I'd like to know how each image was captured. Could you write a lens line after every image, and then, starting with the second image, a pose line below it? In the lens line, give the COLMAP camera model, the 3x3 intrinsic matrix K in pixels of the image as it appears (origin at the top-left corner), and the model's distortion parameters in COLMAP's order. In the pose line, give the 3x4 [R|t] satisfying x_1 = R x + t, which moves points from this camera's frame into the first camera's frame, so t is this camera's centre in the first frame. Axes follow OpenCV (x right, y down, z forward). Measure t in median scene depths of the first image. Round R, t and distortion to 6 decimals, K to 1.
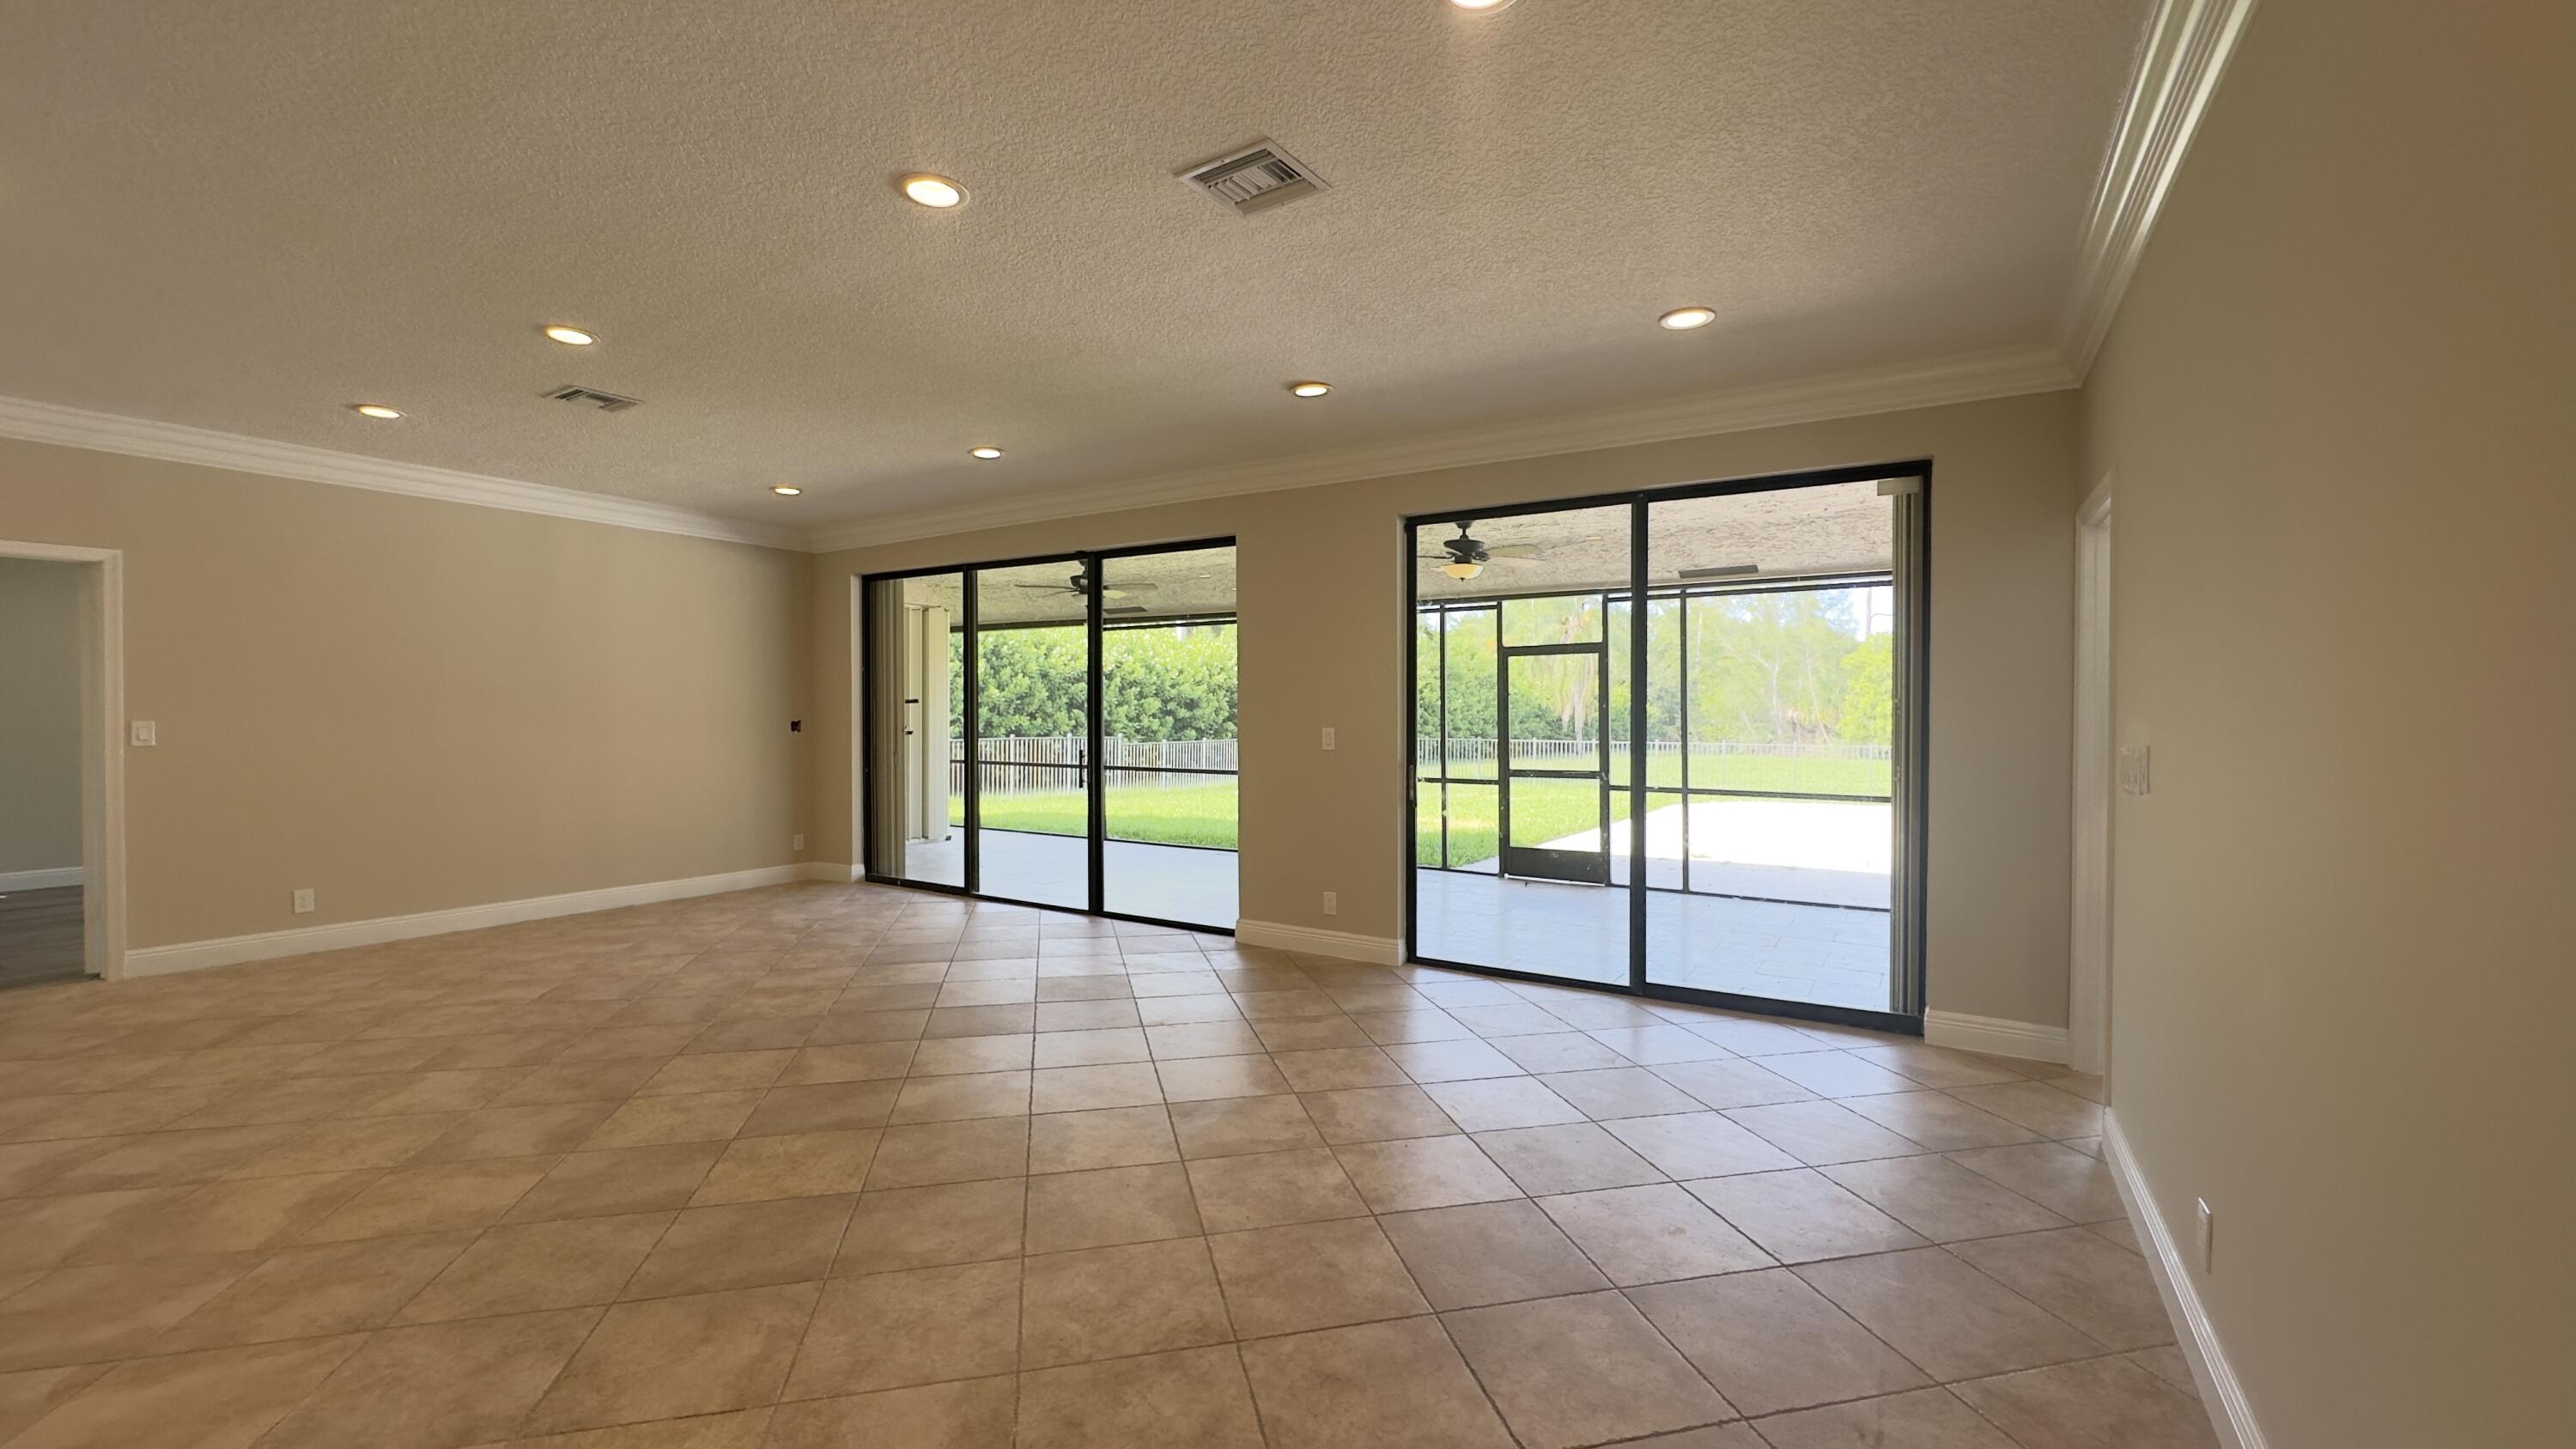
lens RADIAL K [[1027.2, 0, 1287.0], [0, 1027.2, 724.6], [0, 0, 1]] dist [-0.008939, 0.001206]
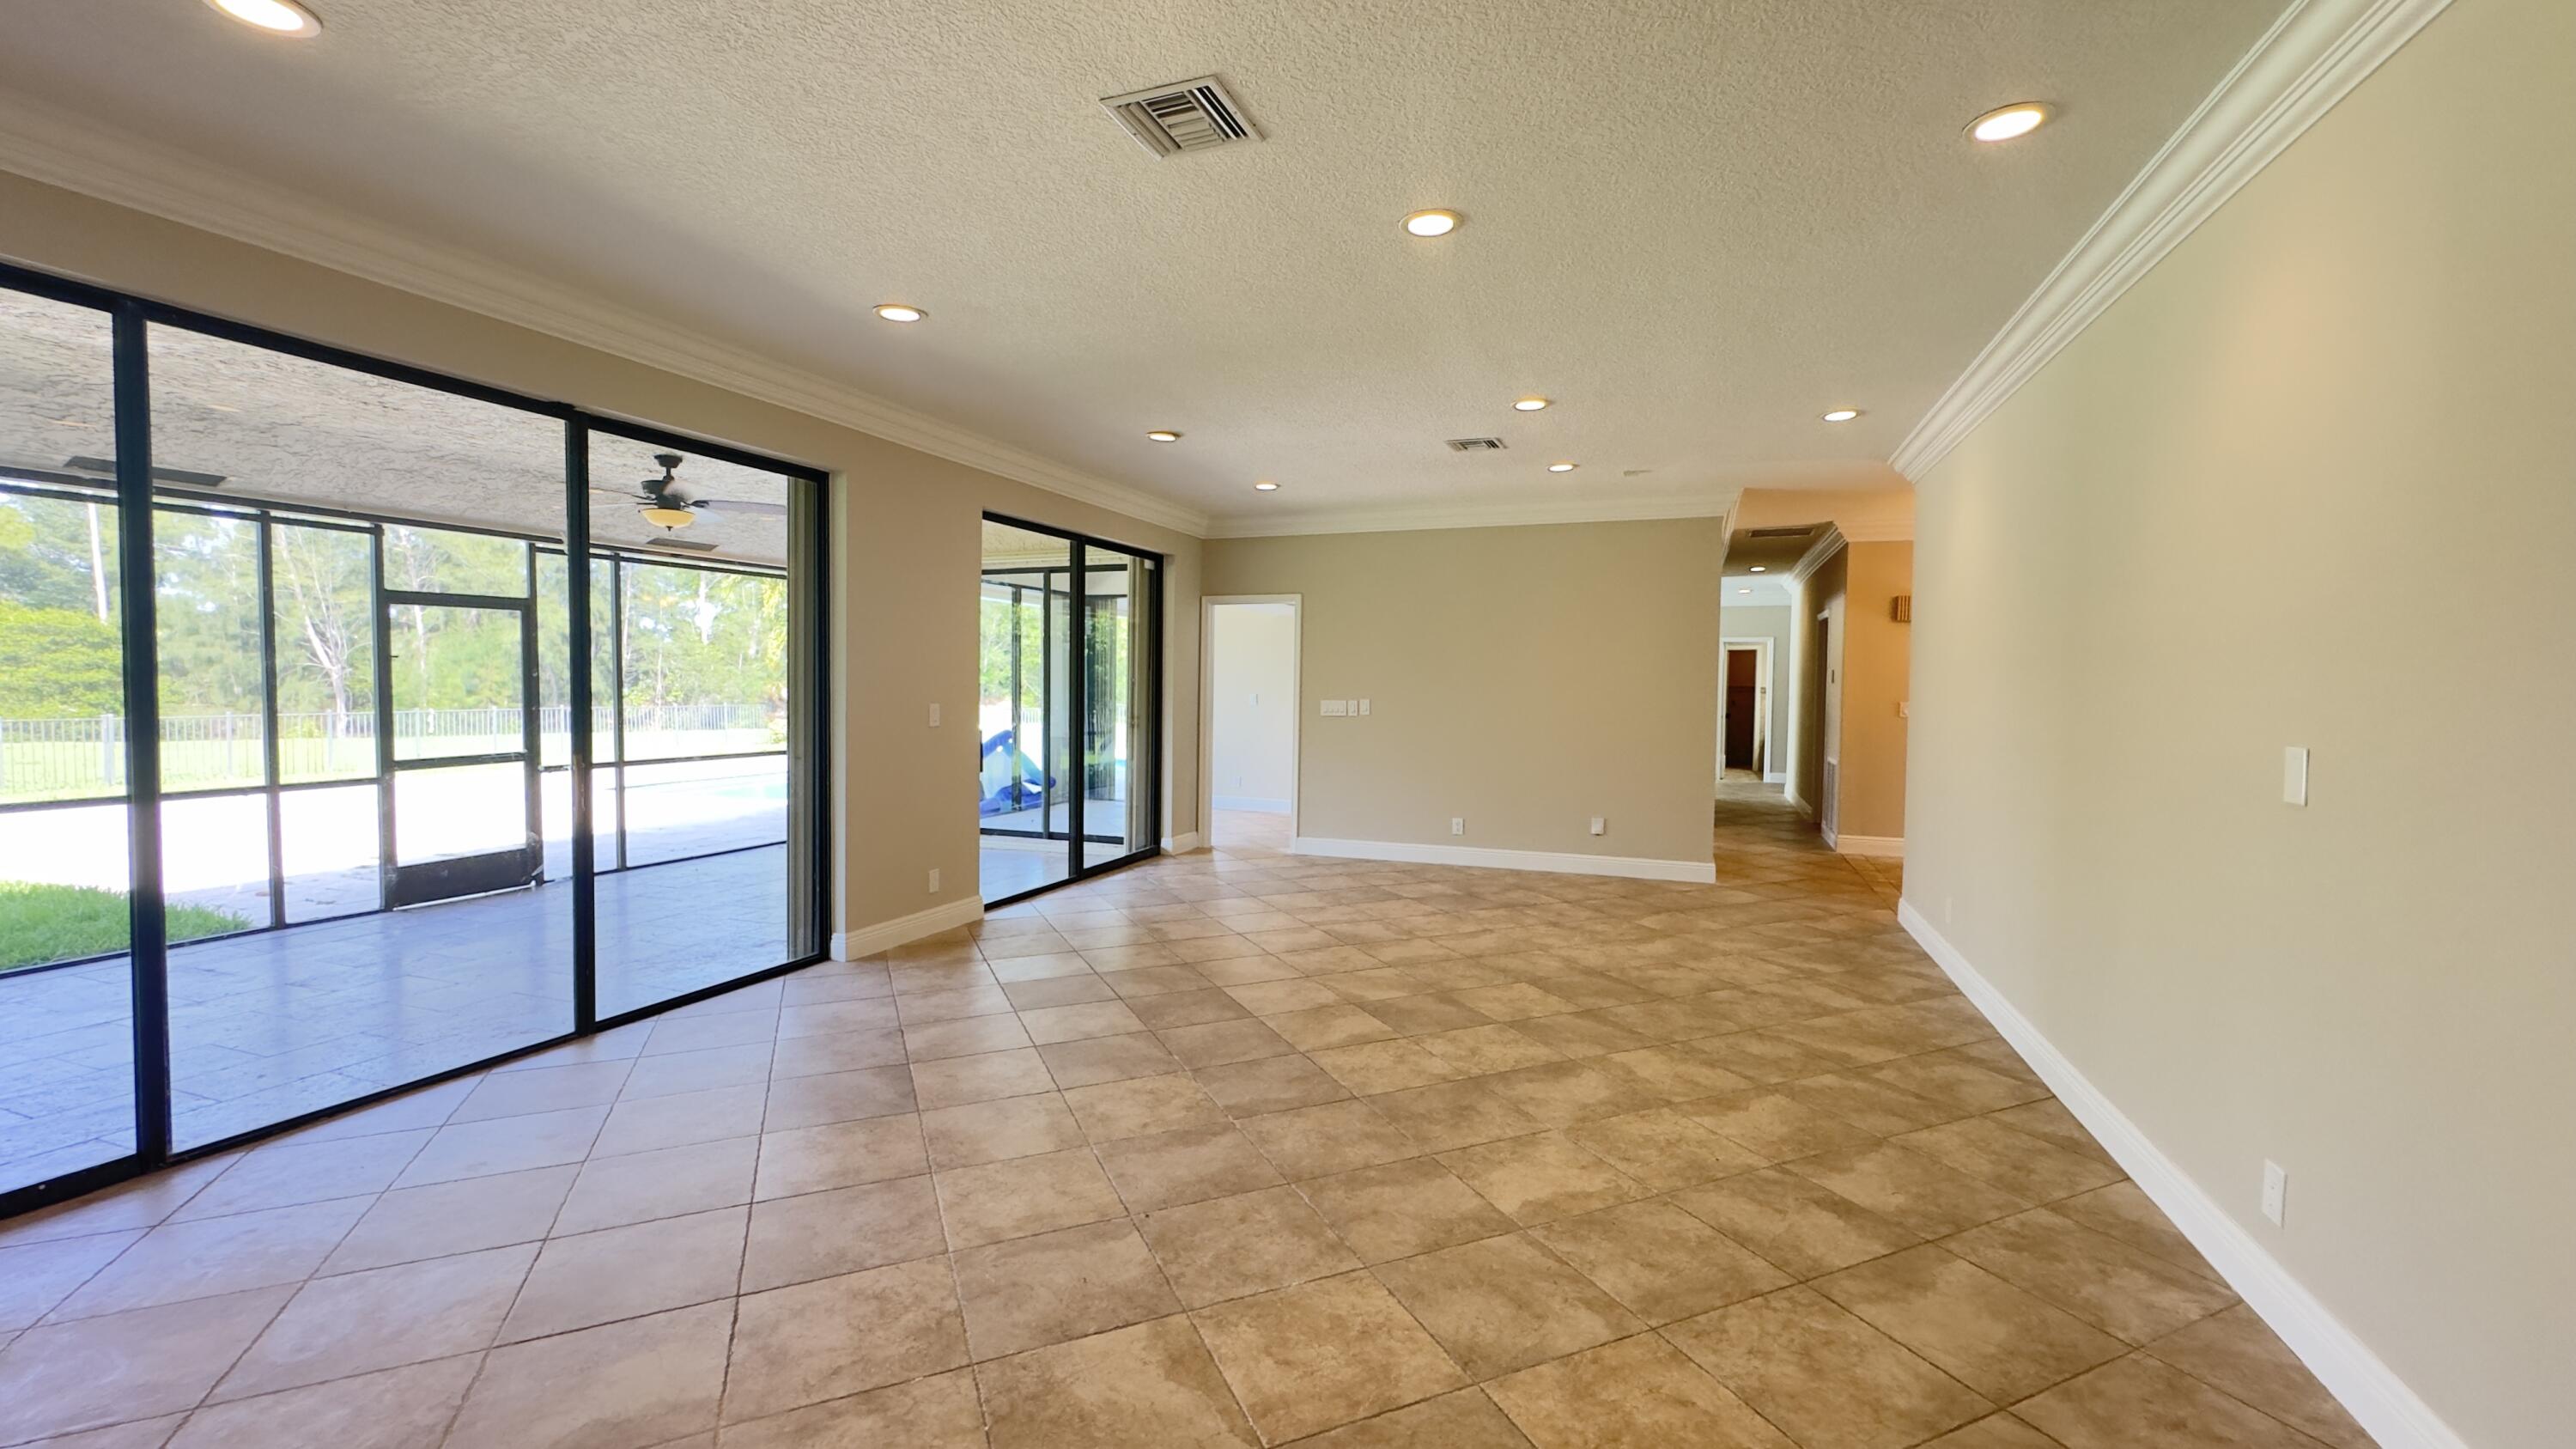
lens RADIAL K [[1027.2, 0, 1294.0], [0, 1027.2, 725.8], [0, 0, 1]] dist [-0.008939, 0.001206]
pose [[-0.190684, -0.046189, 0.980564, -0.852584], [0.002187, 0.998870, 0.047477, -0.019435], [-0.981649, 0.011197, -0.190367, 0.727189]]
